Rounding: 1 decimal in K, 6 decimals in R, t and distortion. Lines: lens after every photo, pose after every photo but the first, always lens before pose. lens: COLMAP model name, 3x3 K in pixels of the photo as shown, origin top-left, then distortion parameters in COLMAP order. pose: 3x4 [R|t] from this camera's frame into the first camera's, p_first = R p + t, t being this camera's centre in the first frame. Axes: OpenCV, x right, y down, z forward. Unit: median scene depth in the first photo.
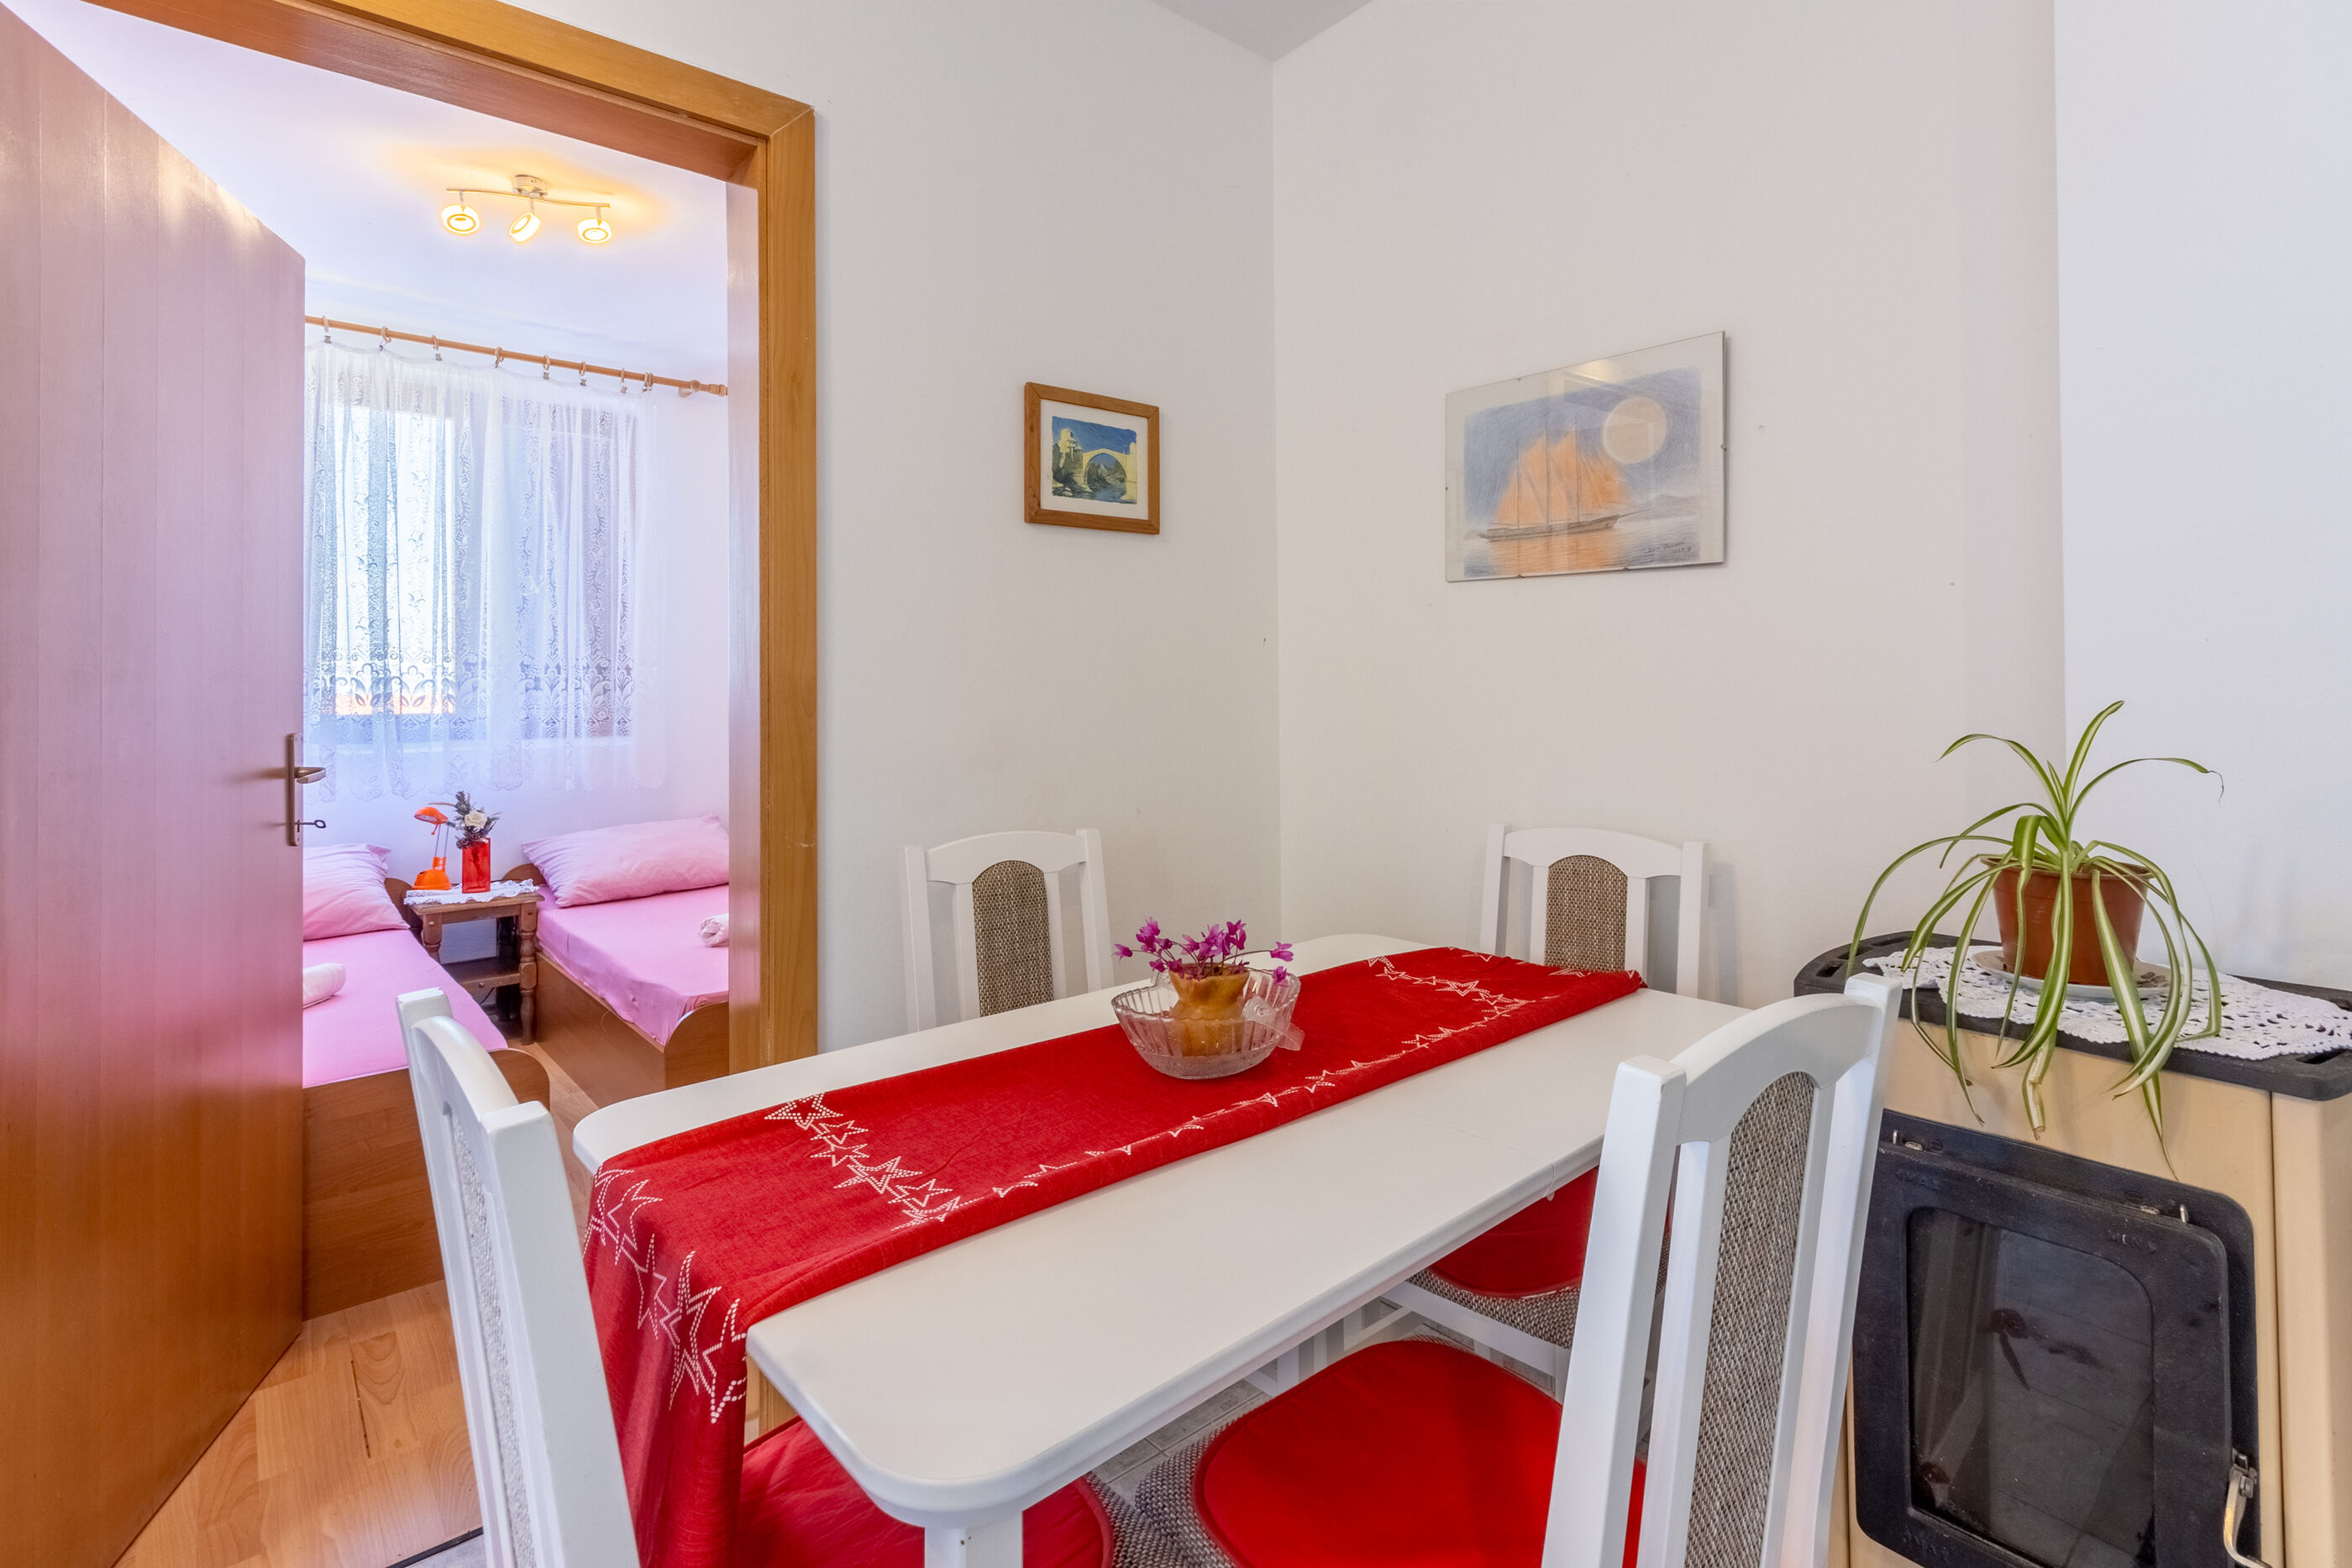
lens RADIAL K [[1098.5, 0, 1177.8], [0, 1098.5, 673.9], [0, 0, 1]] dist [0.005148, 0.000646]
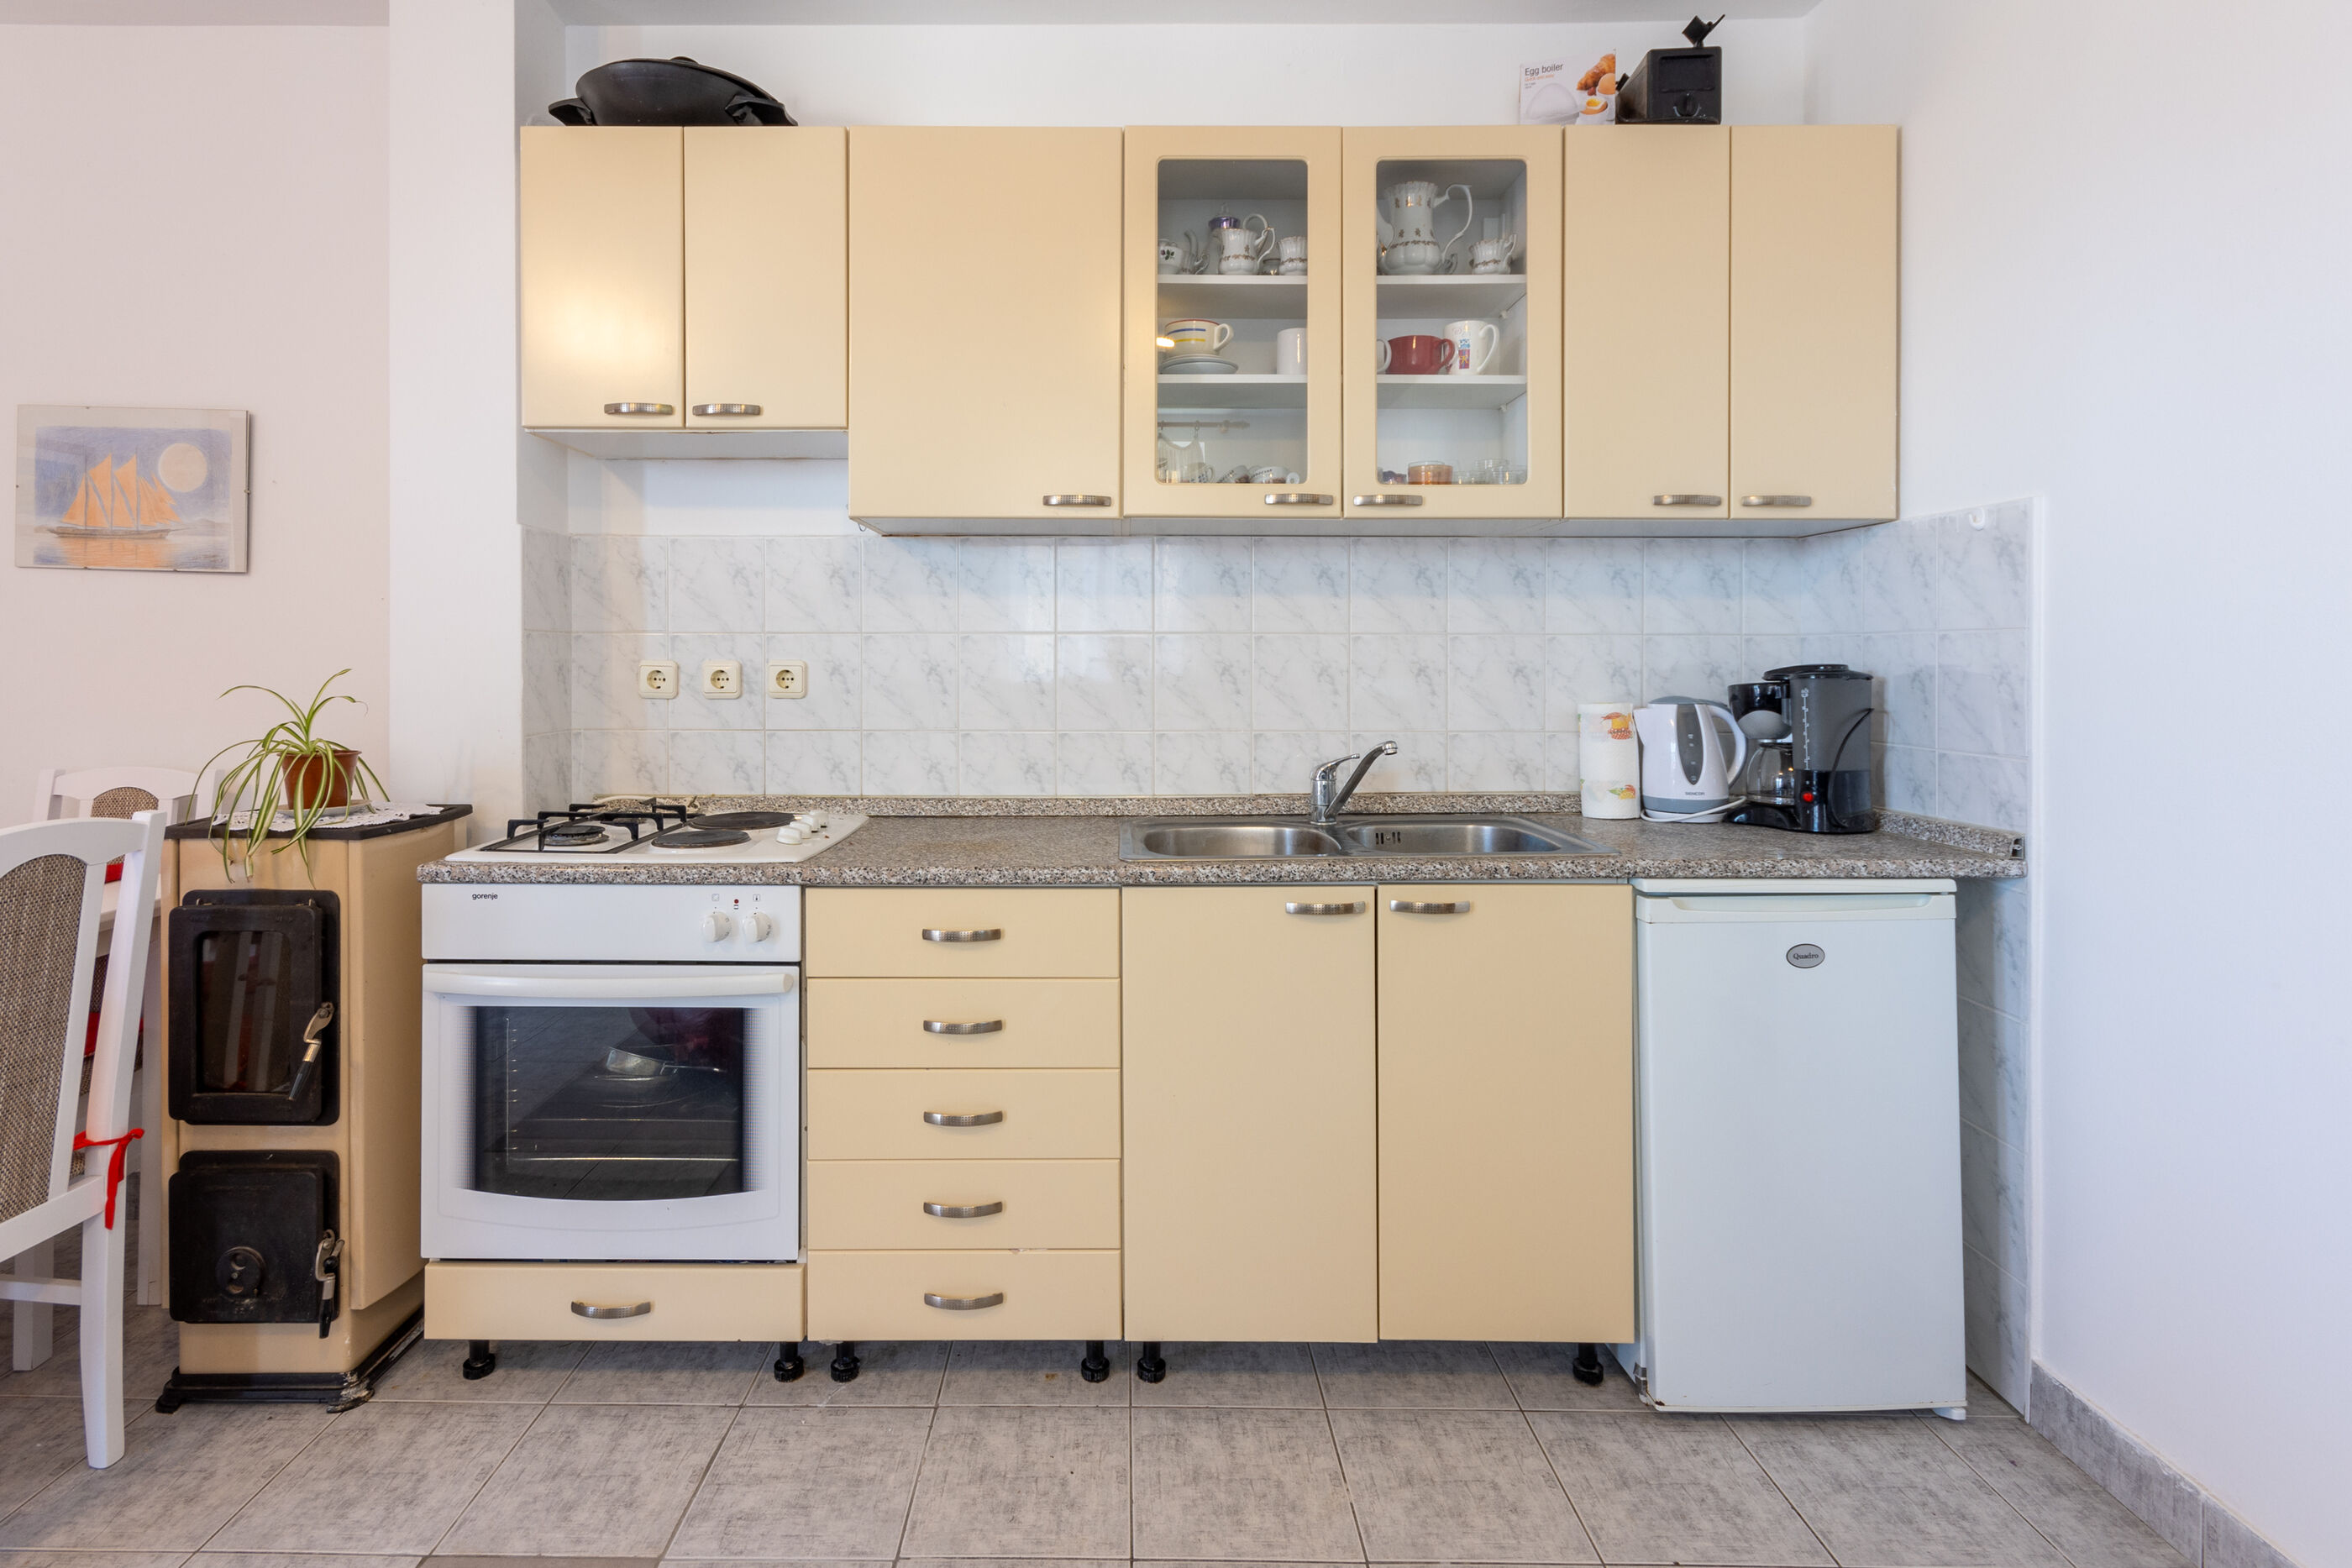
lens RADIAL K [[1145.8, 0, 1119.2], [0, 1145.8, 658.6], [0, 0, 1]] dist [0.004423, -0.002795]
pose [[0.653920, 0.011728, 0.756473, 0.048693], [-0.020138, 0.999795, 0.001908, -0.006727], [-0.756295, -0.016482, 0.654023, -0.358322]]
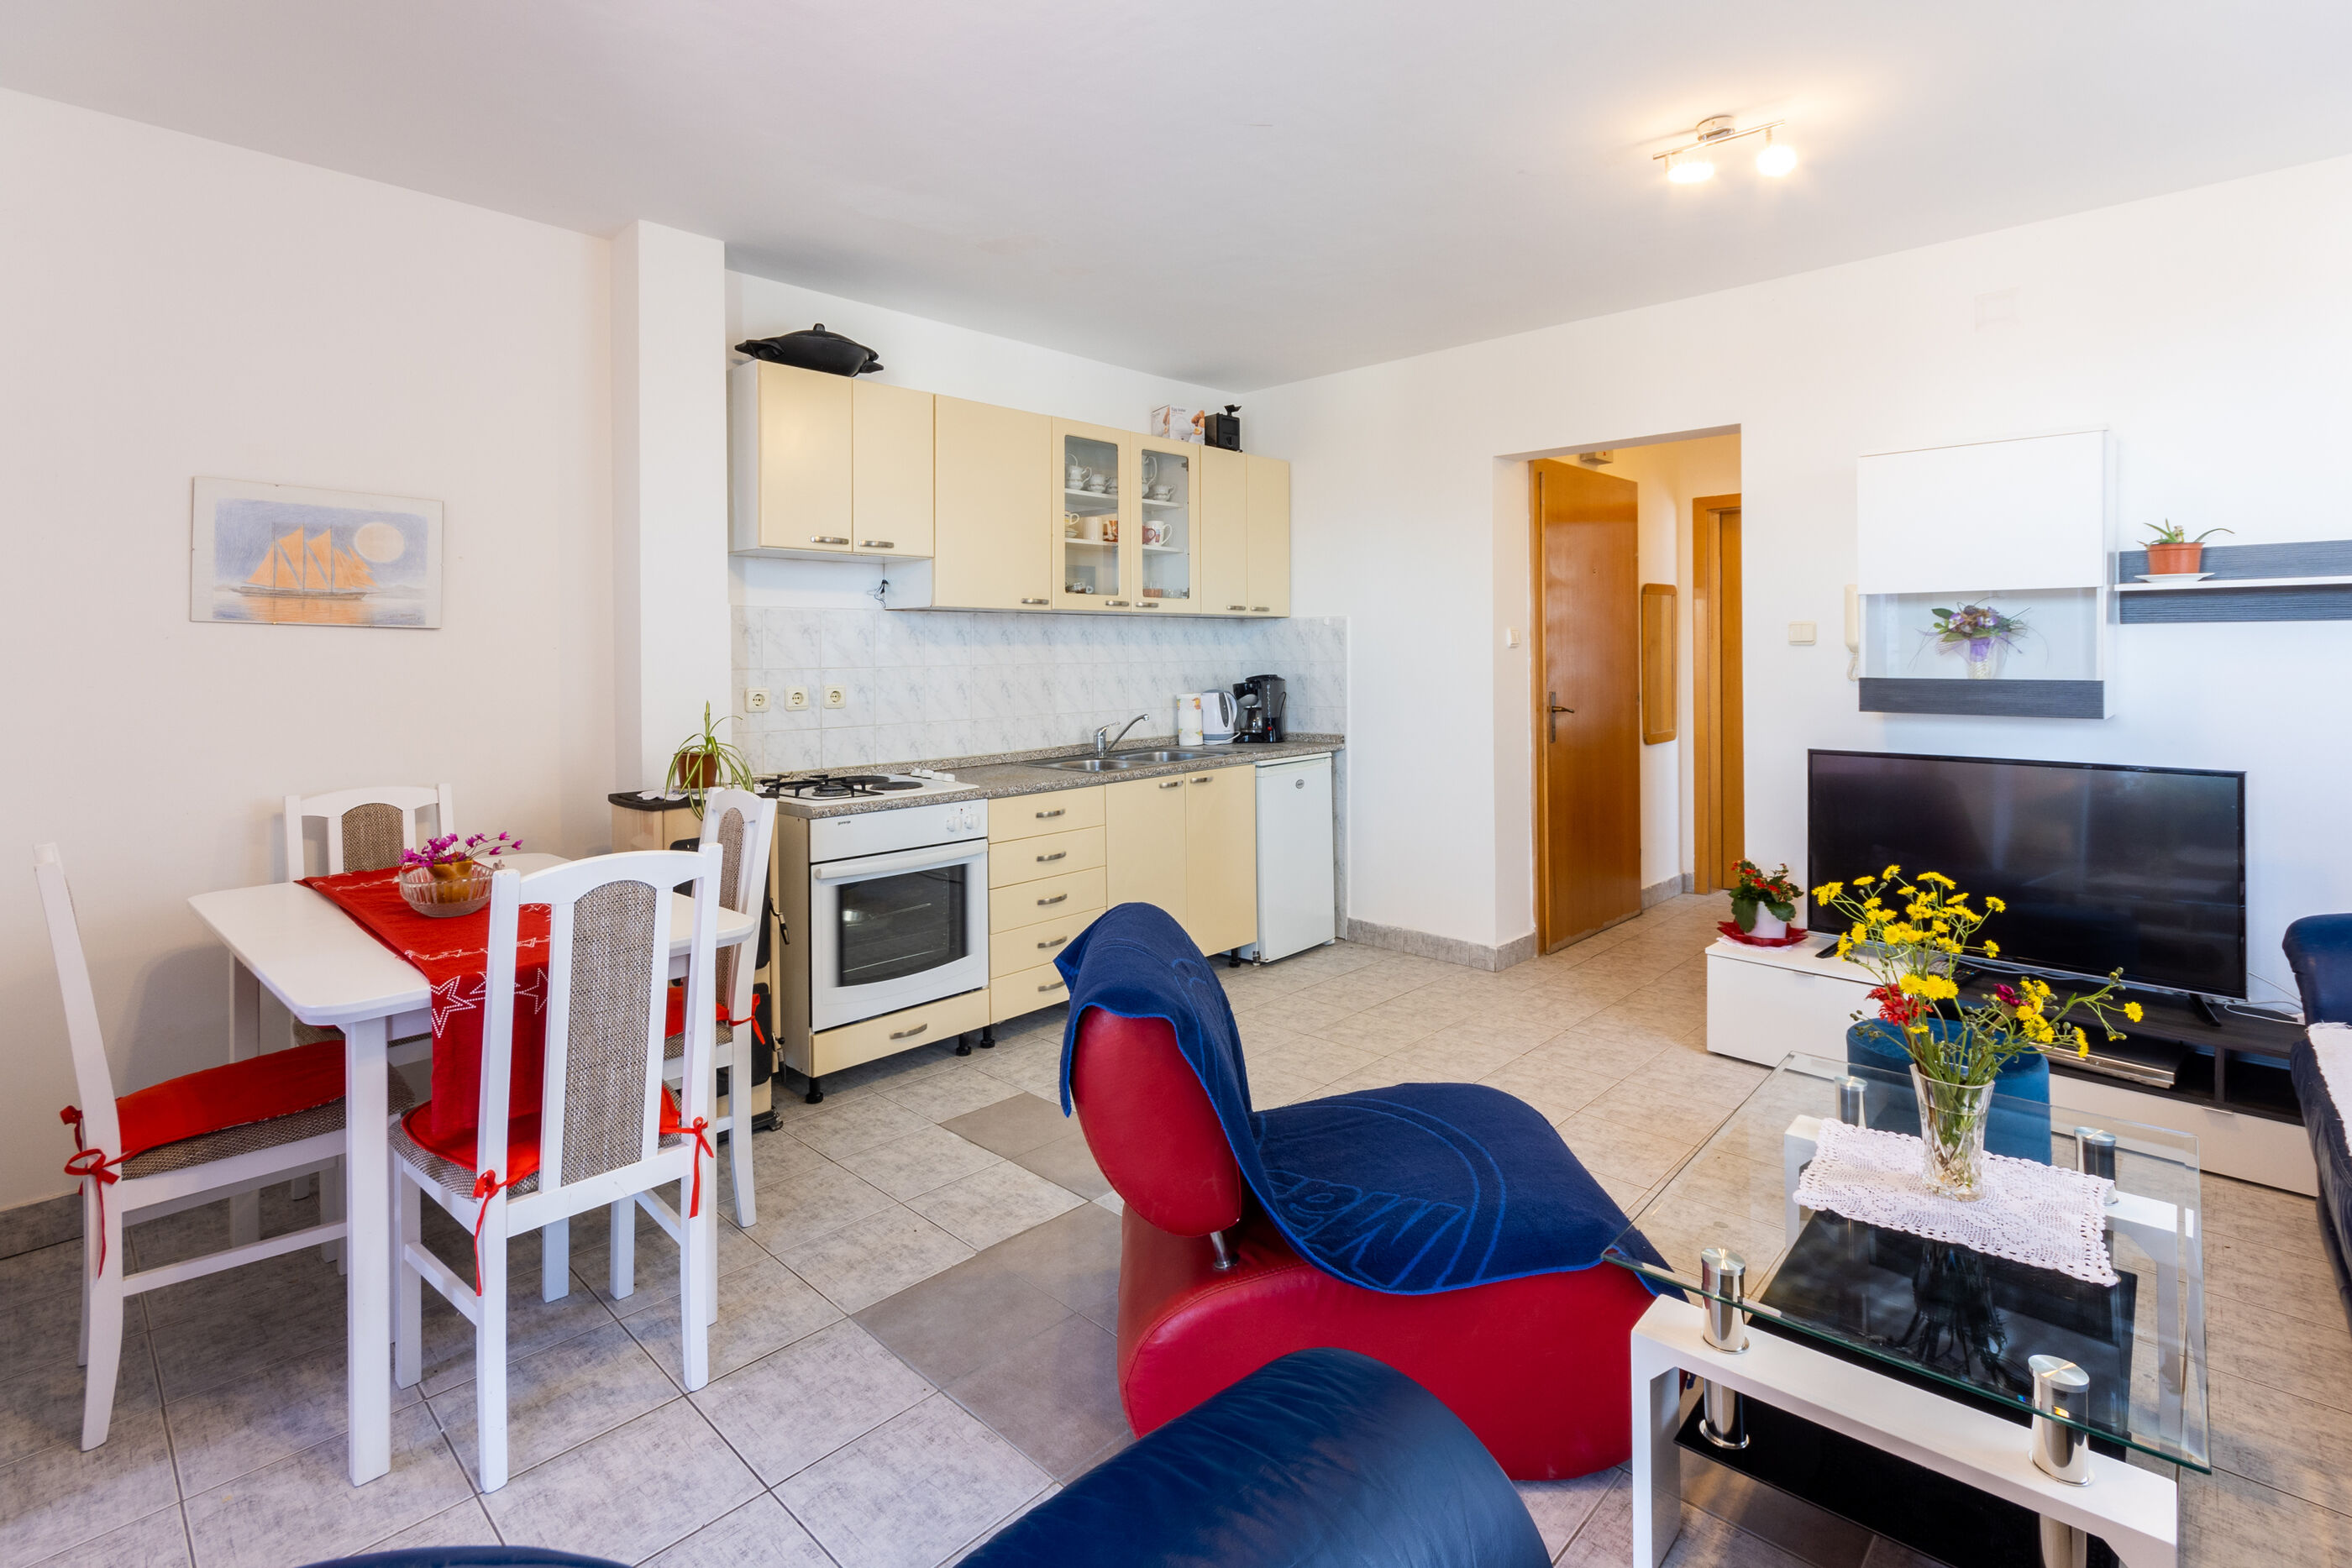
lens RADIAL K [[1098.5, 0, 1168.9], [0, 1098.5, 655.4], [0, 0, 1]] dist [0.005148, 0.000646]
pose [[-0.092219, 0.007801, 0.995708, -0.610529], [-0.006211, 0.999945, -0.008410, -0.021295], [-0.995719, -0.006960, -0.092166, -0.010503]]
